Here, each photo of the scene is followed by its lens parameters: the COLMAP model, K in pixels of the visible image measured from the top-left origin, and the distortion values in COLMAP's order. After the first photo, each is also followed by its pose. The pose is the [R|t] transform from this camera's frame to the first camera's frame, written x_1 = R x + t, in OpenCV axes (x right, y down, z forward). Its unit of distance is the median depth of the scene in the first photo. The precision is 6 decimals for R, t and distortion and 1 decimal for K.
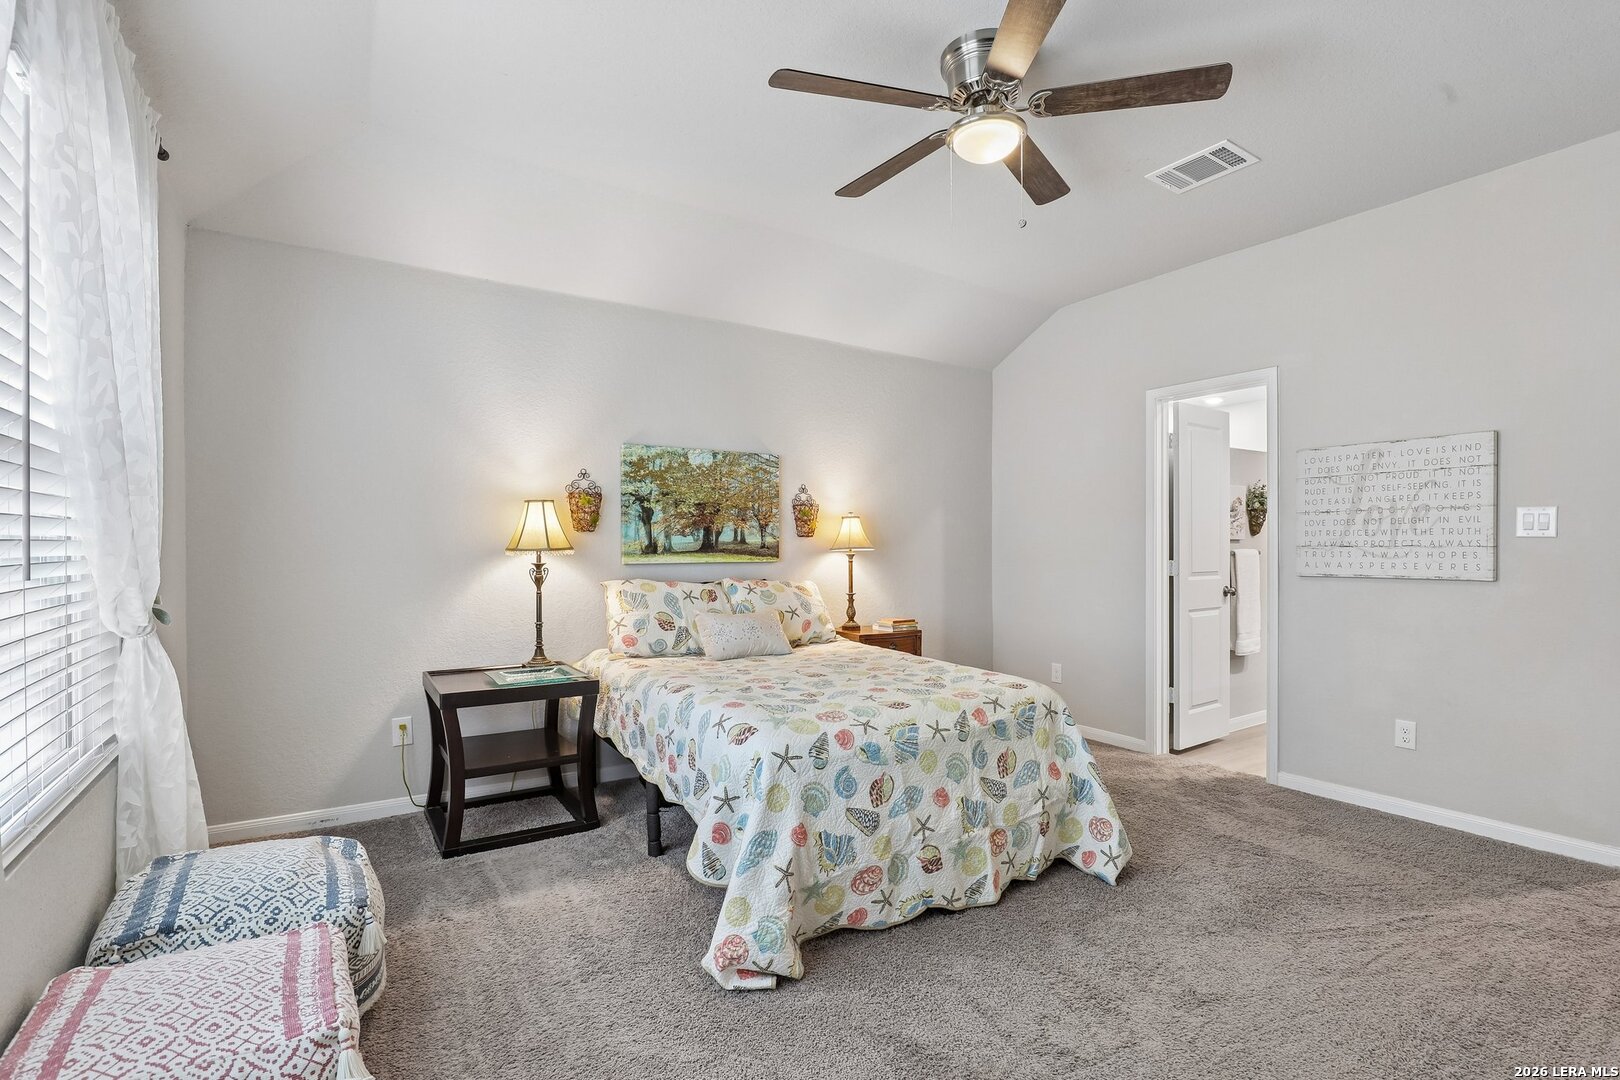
lens RADIAL K [[743.3, 0, 810.0], [0, 743.3, 540.0], [0, 0, 1]] dist [-0.018276, -0.000431]
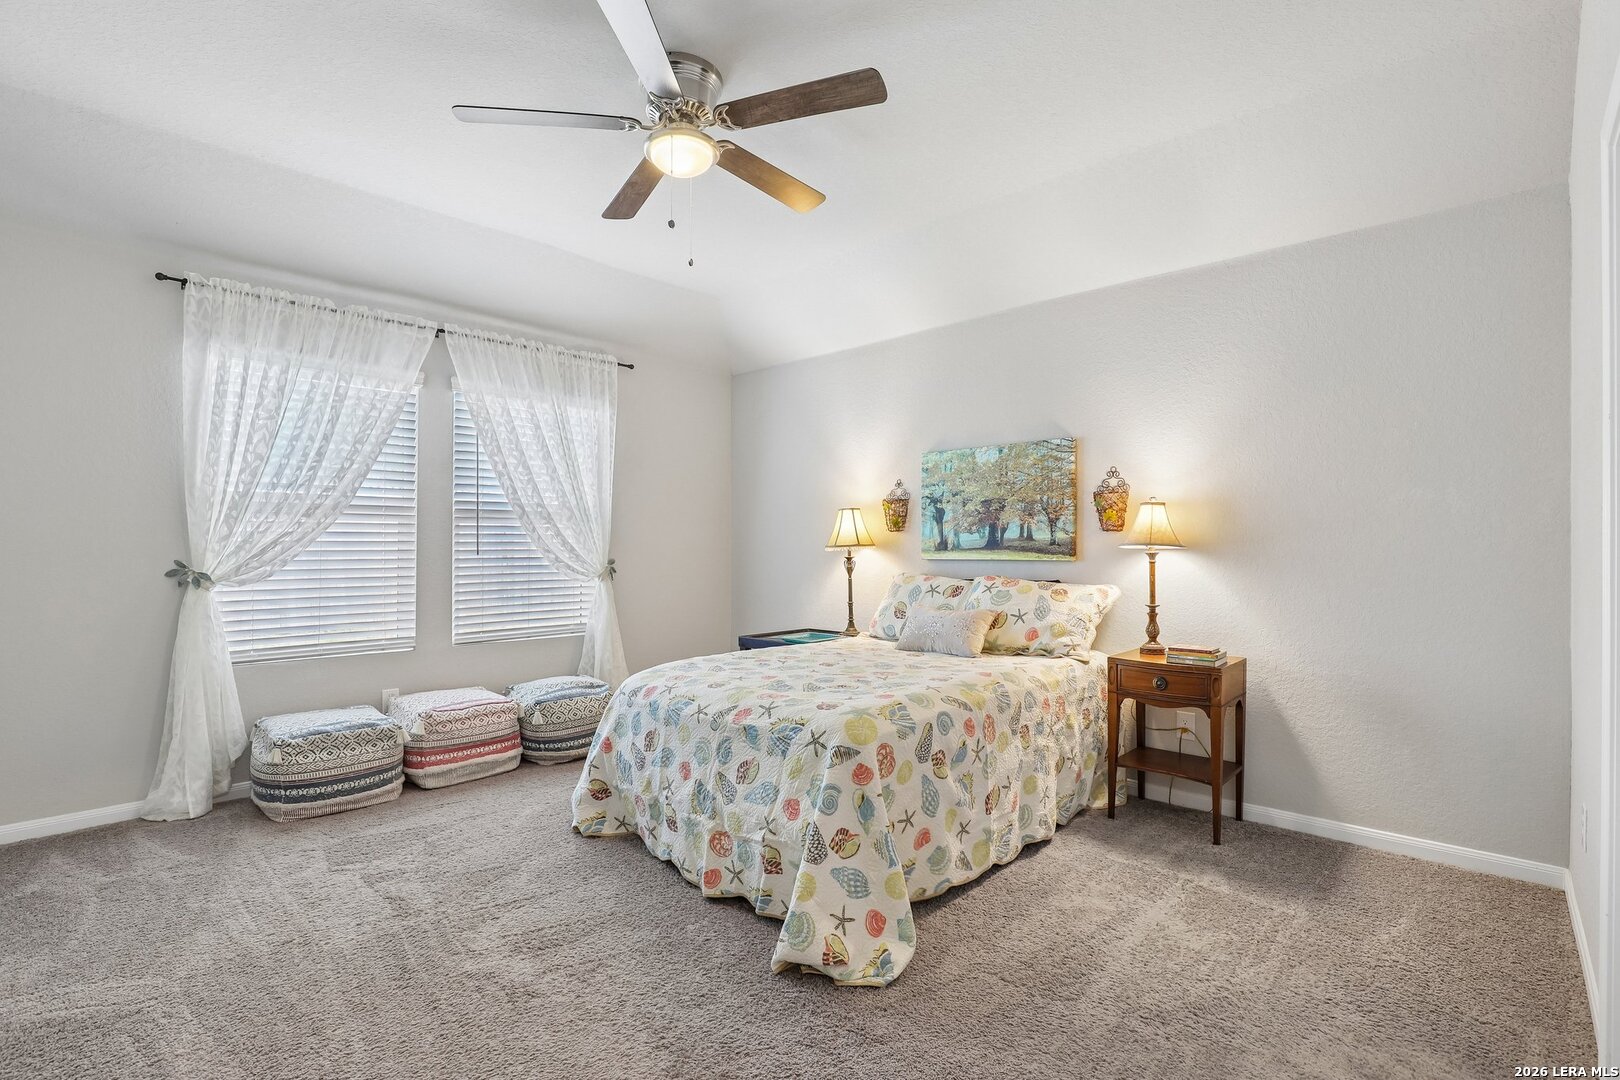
lens RADIAL K [[707.4, 0, 810.0], [0, 707.4, 540.0], [0, 0, 1]] dist [-0.031343, -0.000051]
pose [[0.262061, -0.010455, -0.964995, 0.729330], [0.008386, 0.999928, -0.008556, 0.010437], [0.965015, -0.005851, 0.262130, 0.536859]]
